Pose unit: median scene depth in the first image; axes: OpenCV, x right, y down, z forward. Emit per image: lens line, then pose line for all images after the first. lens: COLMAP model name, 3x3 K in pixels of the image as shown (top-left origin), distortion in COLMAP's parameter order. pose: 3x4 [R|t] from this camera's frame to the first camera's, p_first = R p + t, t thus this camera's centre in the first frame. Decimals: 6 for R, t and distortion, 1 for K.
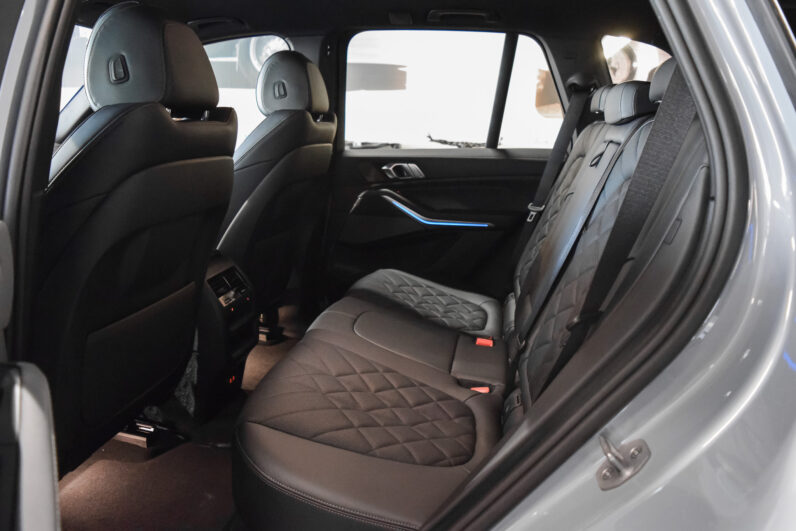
lens RADIAL K [[628.4, 0, 398.0], [0, 628.4, 265.5], [0, 0, 1]] dist [-0.085277, 0.005873]
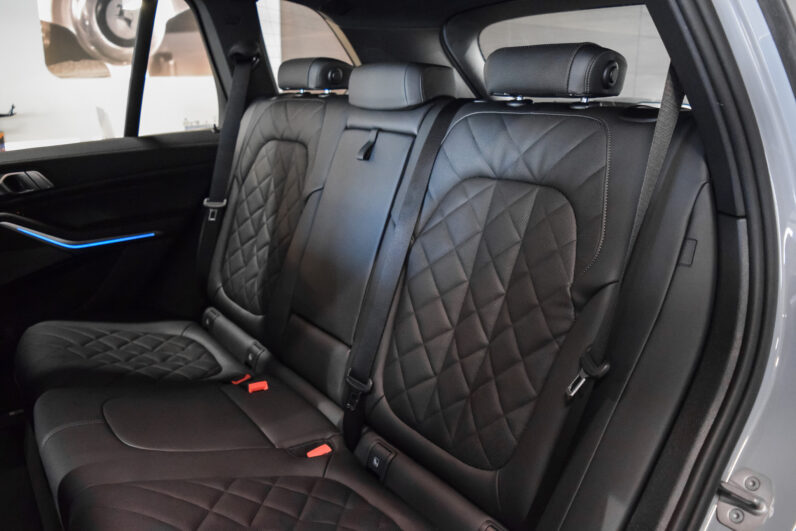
lens RADIAL K [[628.4, 0, 398.0], [0, 628.4, 265.5], [0, 0, 1]] dist [-0.085277, 0.005873]
pose [[0.700728, -0.234116, 0.673921, -0.179420], [0.177355, 0.972133, 0.153303, -0.090467], [-0.691032, 0.012100, 0.722723, 0.213463]]
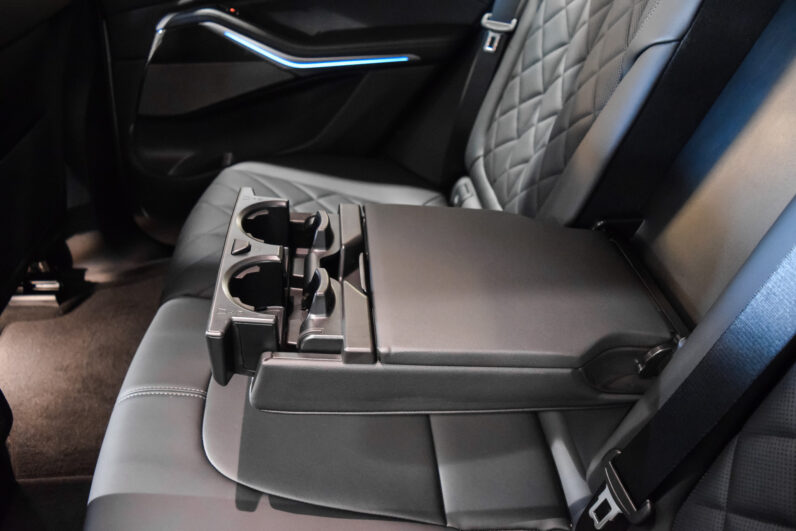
lens RADIAL K [[628.4, 0, 398.0], [0, 628.4, 265.5], [0, 0, 1]] dist [-0.085277, 0.005873]
pose [[0.968236, -0.180906, 0.172603, 0.007064], [0.099142, 0.911491, 0.399194, -0.116624], [-0.229543, -0.369402, 0.900473, 0.436924]]
